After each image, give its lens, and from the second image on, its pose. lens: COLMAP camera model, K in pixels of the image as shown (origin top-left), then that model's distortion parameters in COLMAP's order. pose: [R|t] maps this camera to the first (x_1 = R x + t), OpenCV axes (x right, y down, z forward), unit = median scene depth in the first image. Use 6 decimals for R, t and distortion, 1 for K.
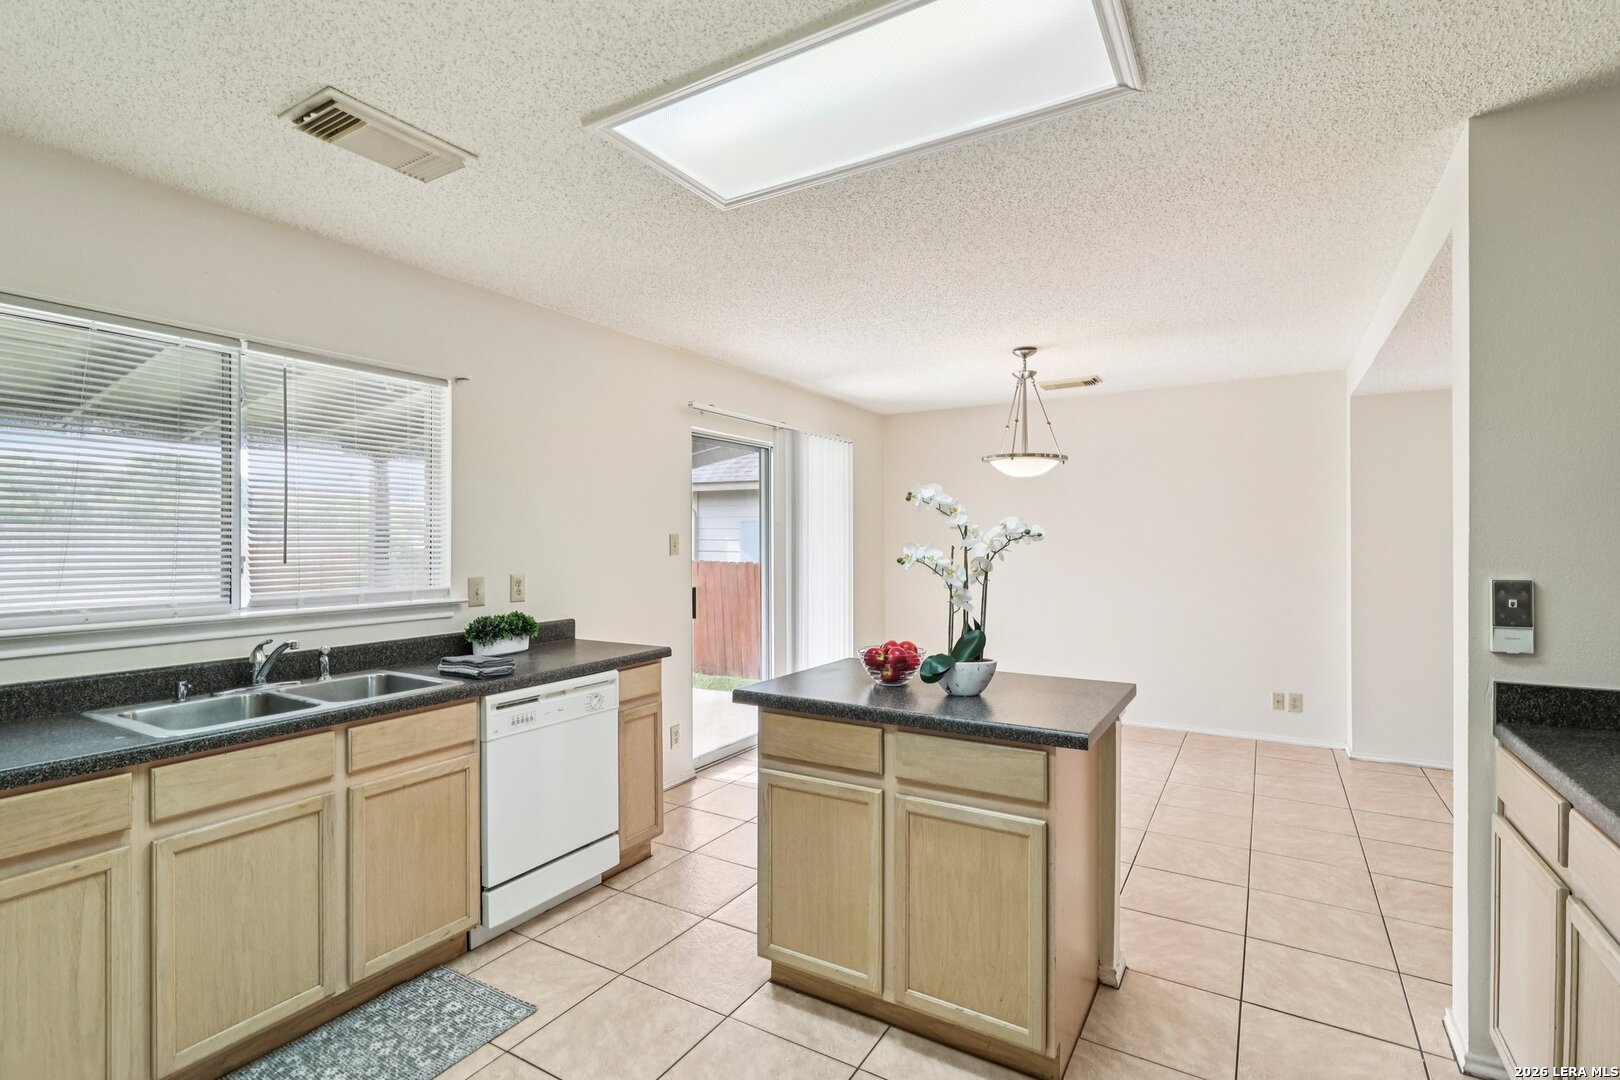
lens RADIAL K [[750.5, 0, 810.9], [0, 750.5, 548.3], [0, 0, 1]] dist [-0.000233, -0.001214]
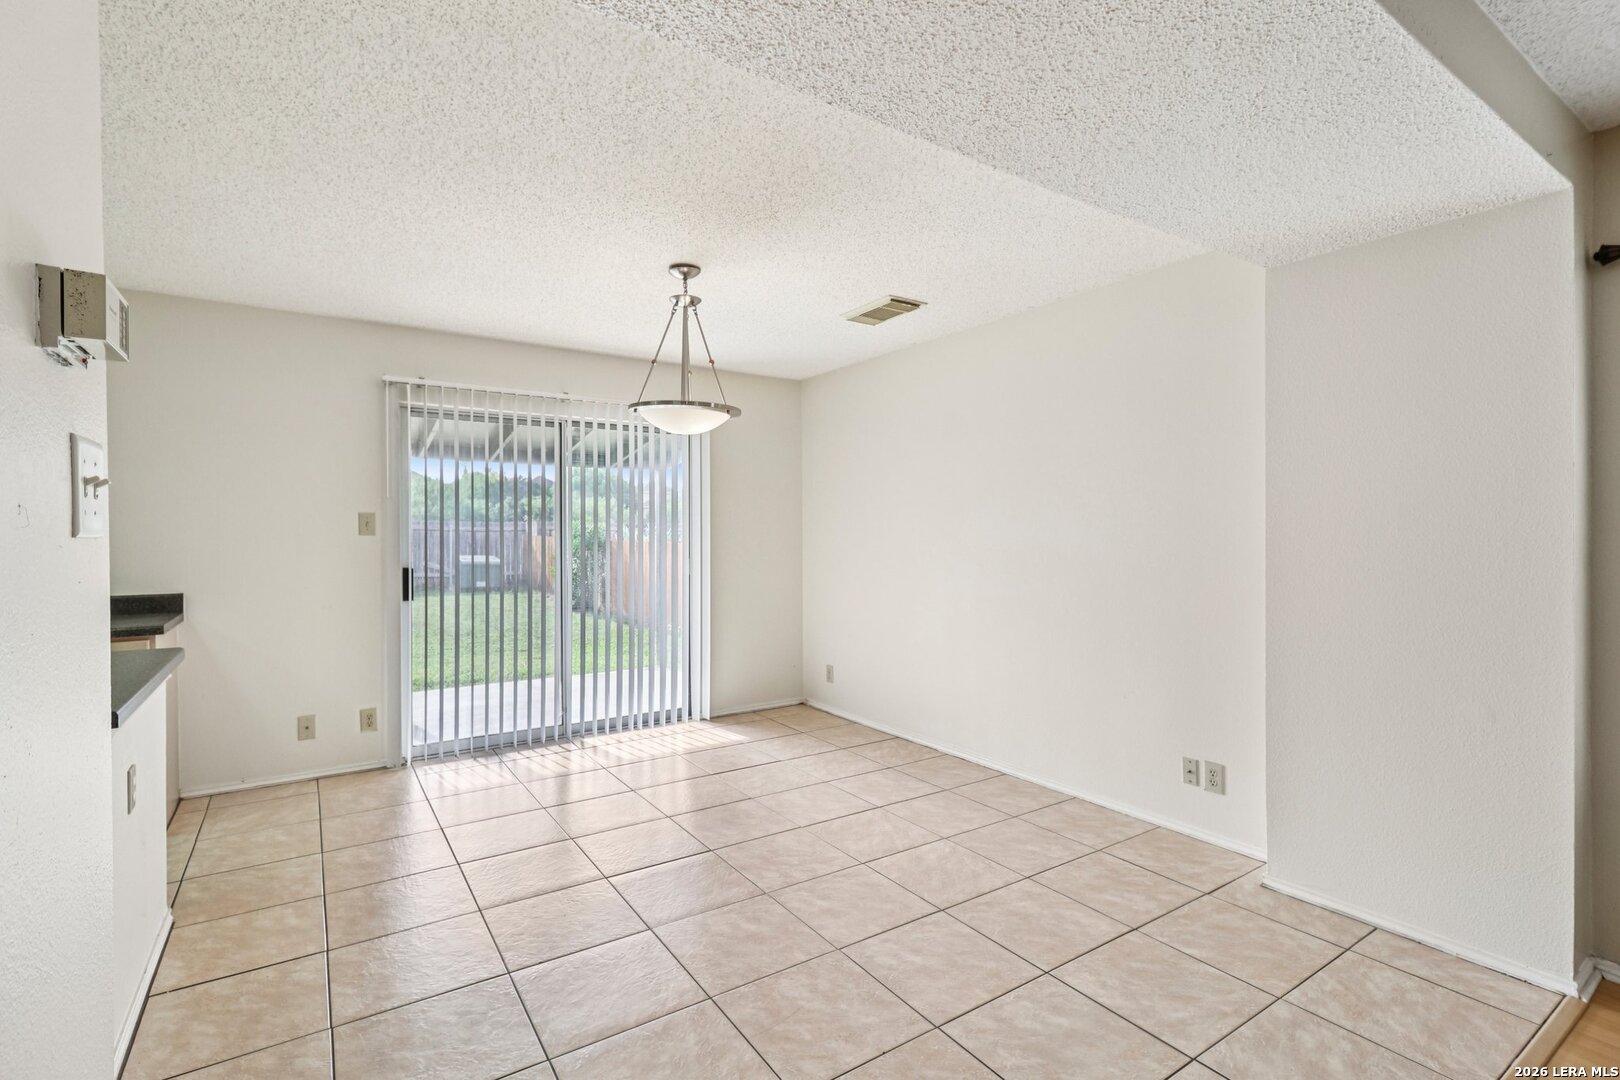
lens RADIAL K [[750.5, 0, 811.5], [0, 750.5, 527.4], [0, 0, 1]] dist [-0.000233, -0.001214]
pose [[0.907926, 0.004732, -0.419103, 0.726073], [-0.005132, 0.999987, 0.000174, 0.000371], [0.419098, 0.001993, 0.907939, 0.354564]]
